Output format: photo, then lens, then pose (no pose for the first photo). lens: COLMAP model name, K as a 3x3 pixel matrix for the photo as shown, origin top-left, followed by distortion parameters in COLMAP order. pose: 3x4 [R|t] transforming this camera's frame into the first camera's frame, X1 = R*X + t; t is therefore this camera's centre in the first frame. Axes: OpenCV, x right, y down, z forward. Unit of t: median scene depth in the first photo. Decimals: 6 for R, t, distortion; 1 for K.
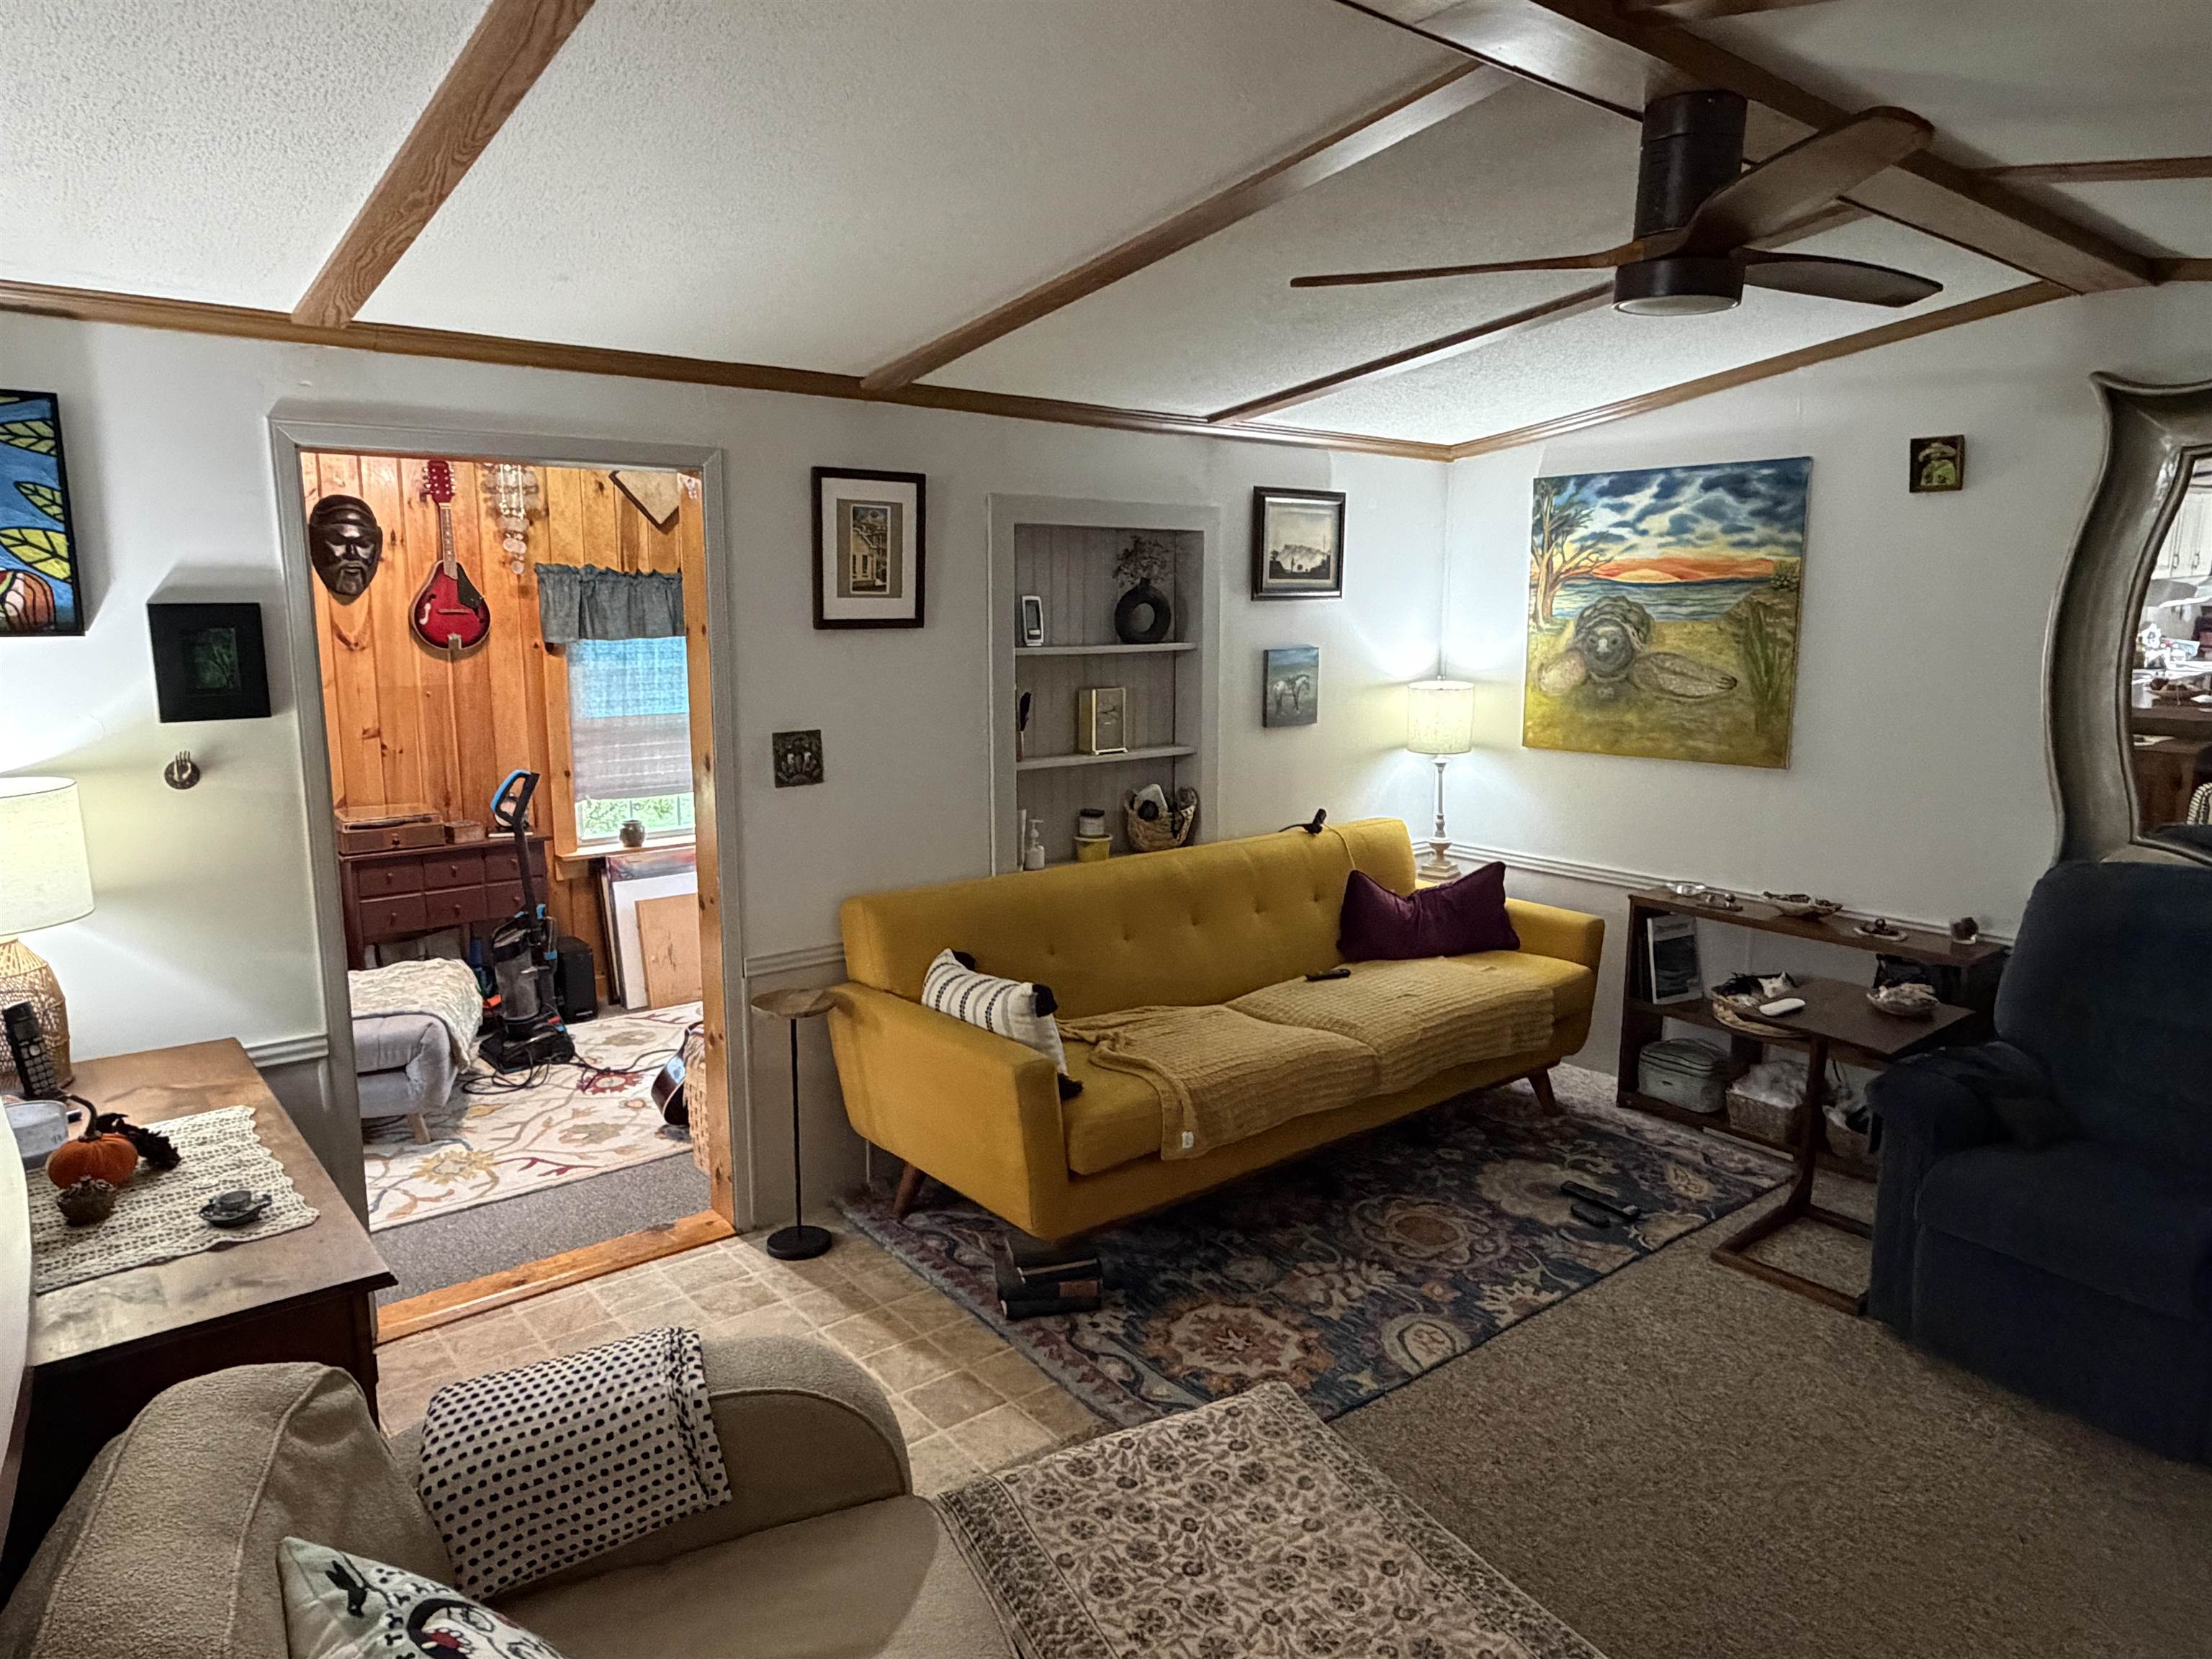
lens RADIAL K [[1369.0, 0, 1111.1], [0, 1369.0, 828.0], [0, 0, 1]] dist [0.001869, -0.000886]
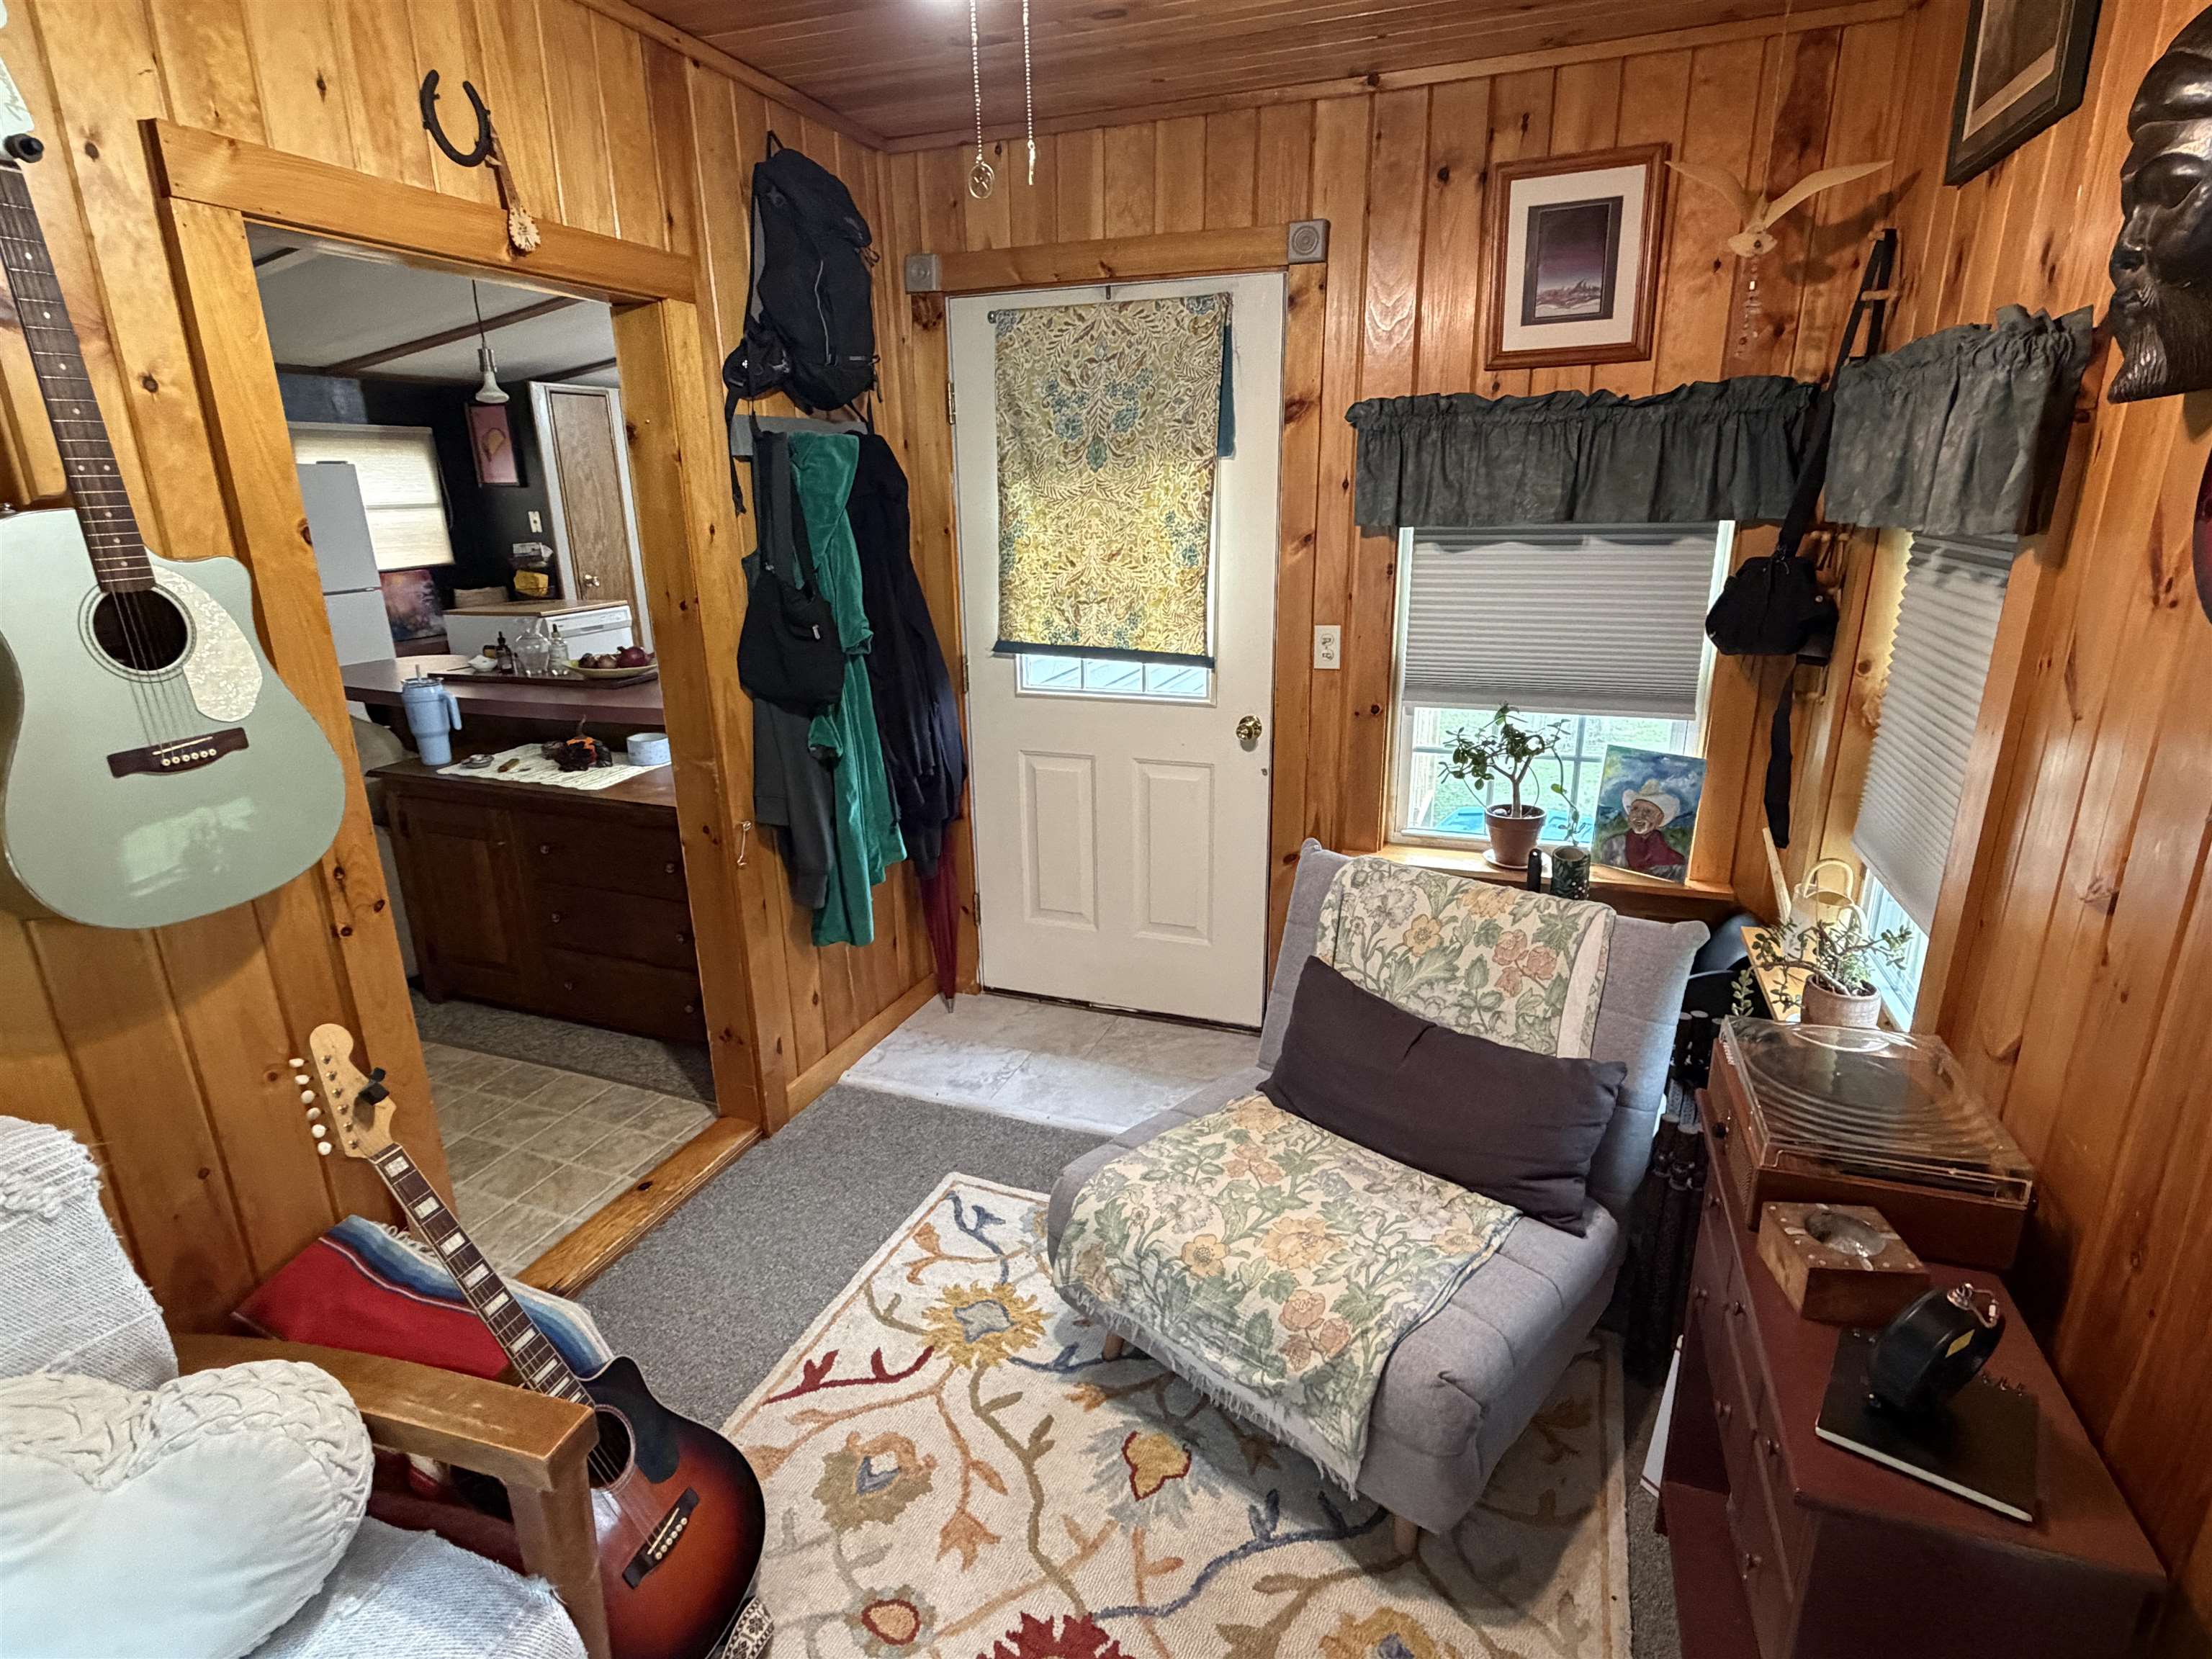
lens RADIAL K [[1140.7, 0, 1093.9], [0, 1140.7, 831.3], [0, 0, 1]] dist [0.000132, 0.000134]
pose [[-0.873369, 0.160152, -0.459976, -0.294362], [-0.067578, 0.895416, 0.440072, -0.209057], [0.482348, 0.415429, -0.771206, 1.297677]]
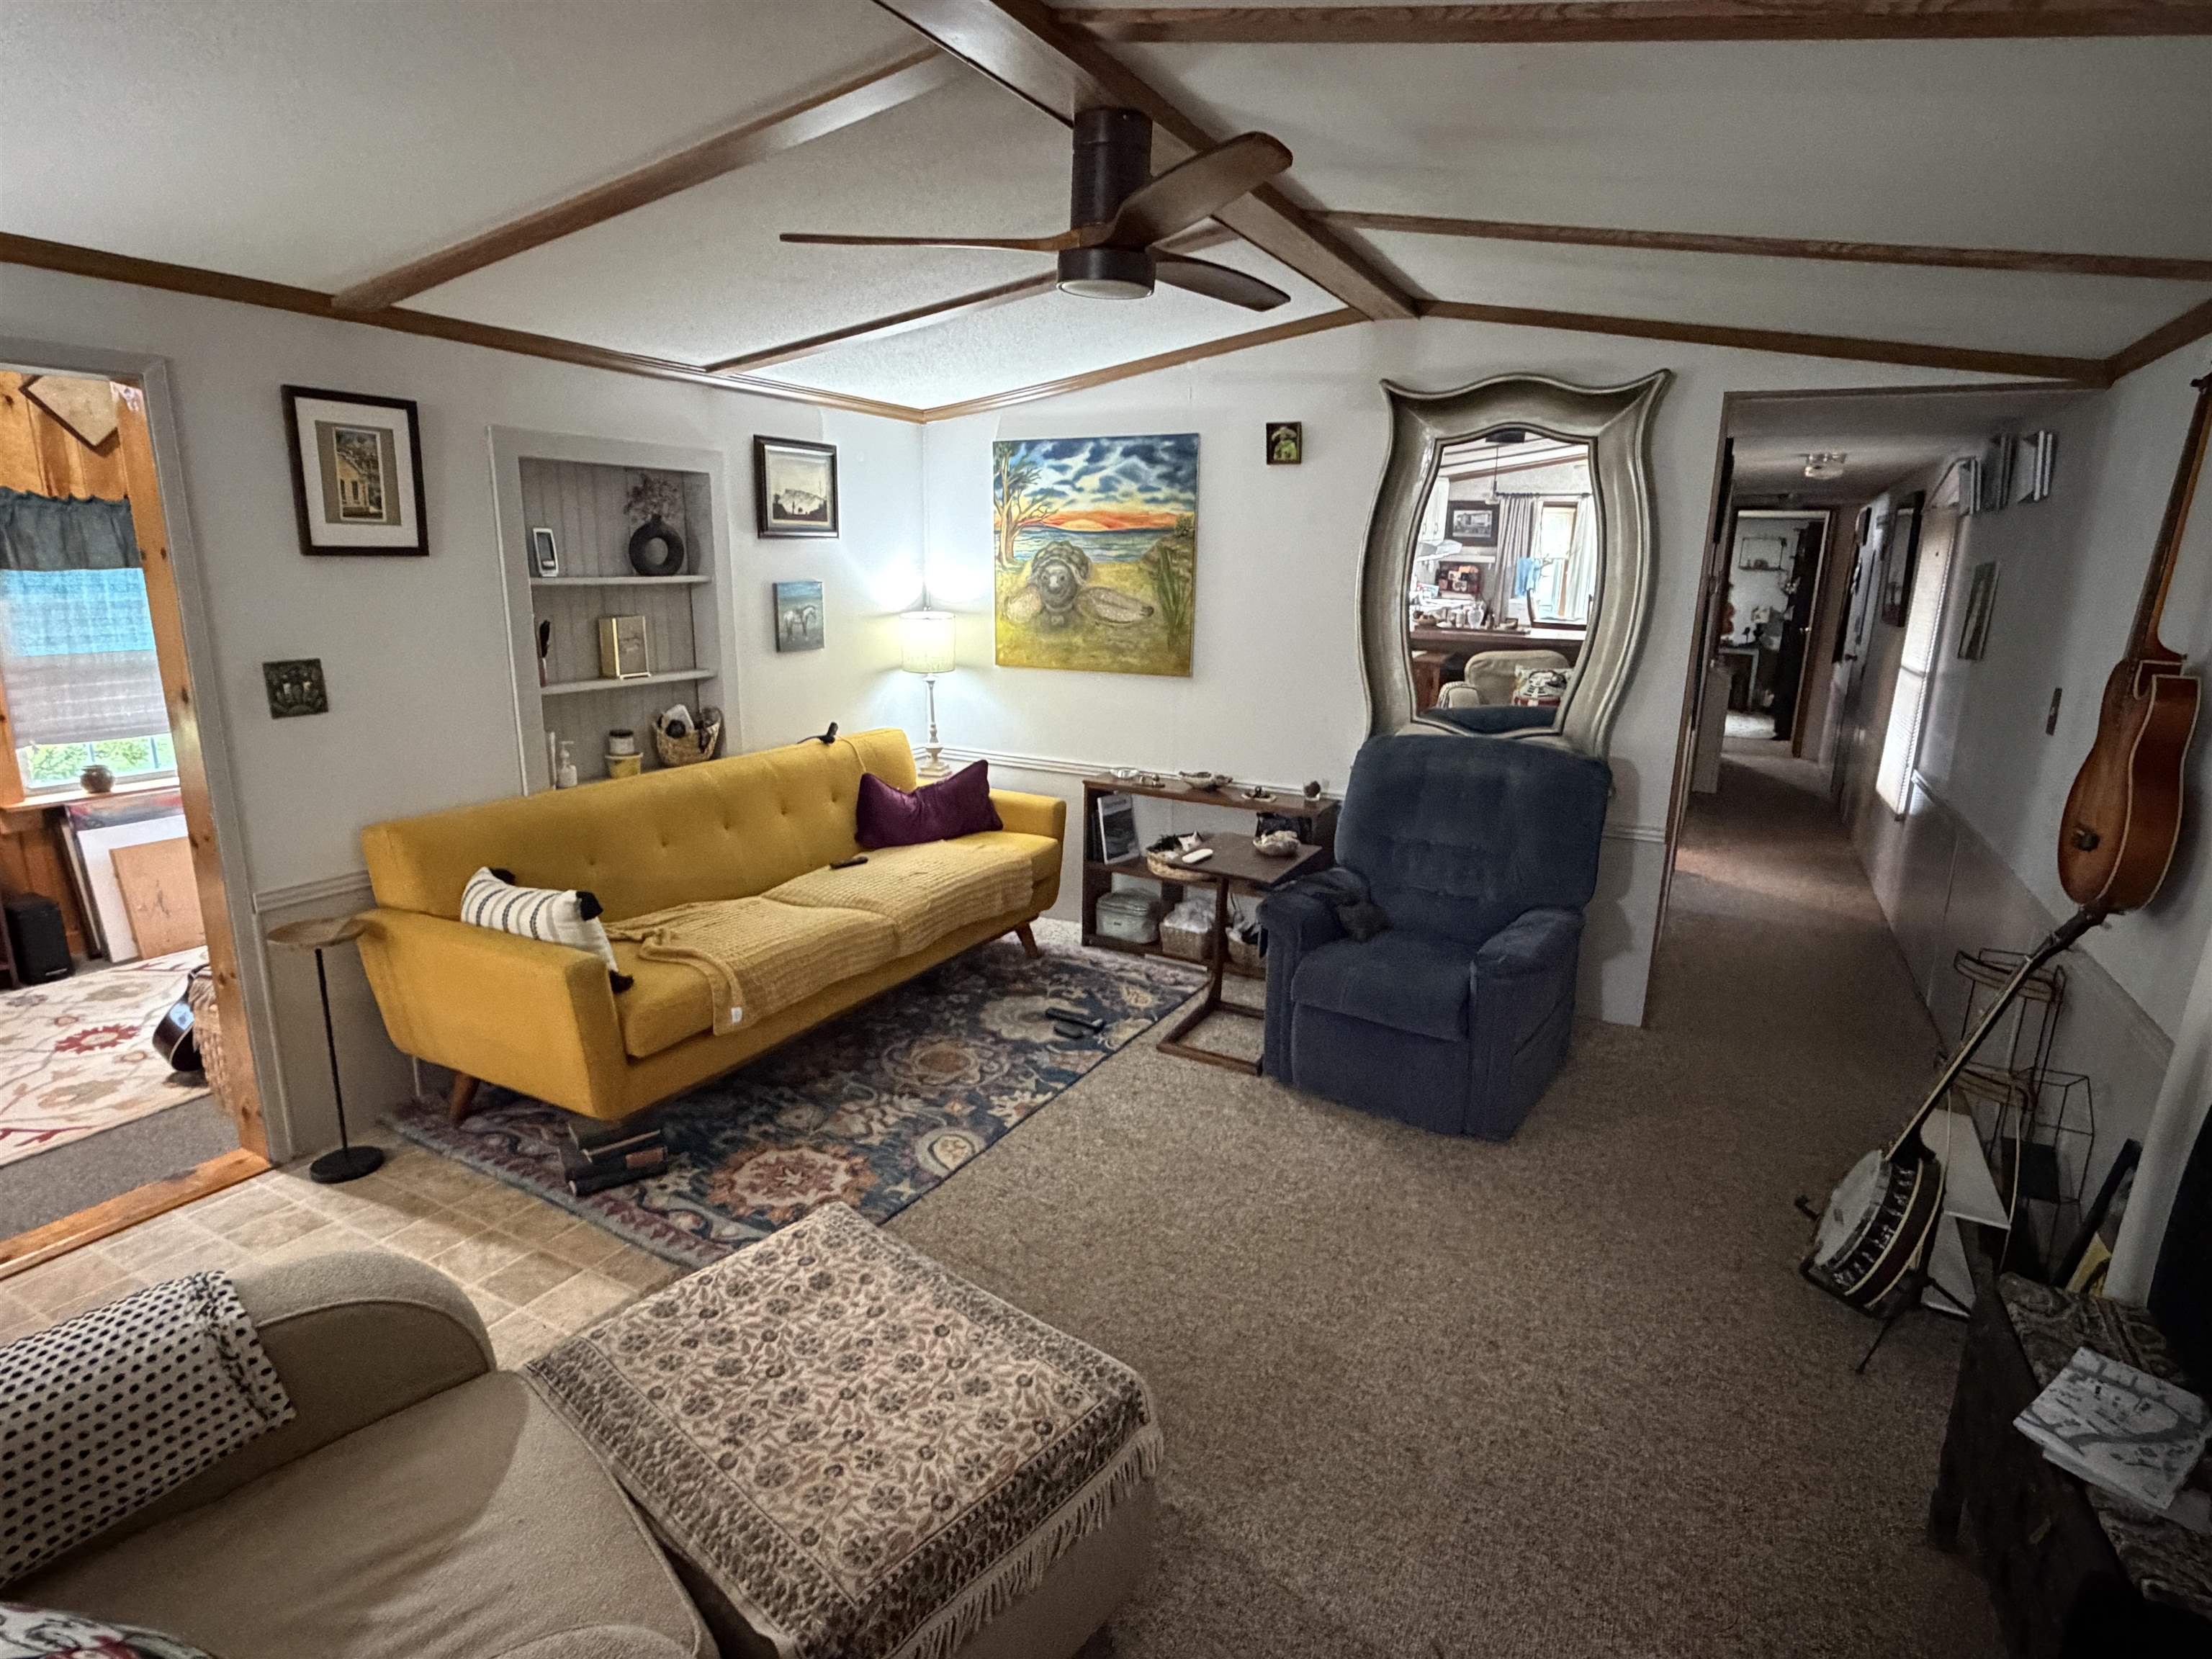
lens RADIAL K [[1140.7, 0, 1093.9], [0, 1140.7, 831.3], [0, 0, 1]] dist [0.000132, 0.000134]
pose [[0.927159, -0.074153, 0.367257, -0.004306], [0.046457, 0.995407, 0.083702, 0.008077], [-0.371777, -0.060543, 0.926346, 0.015212]]
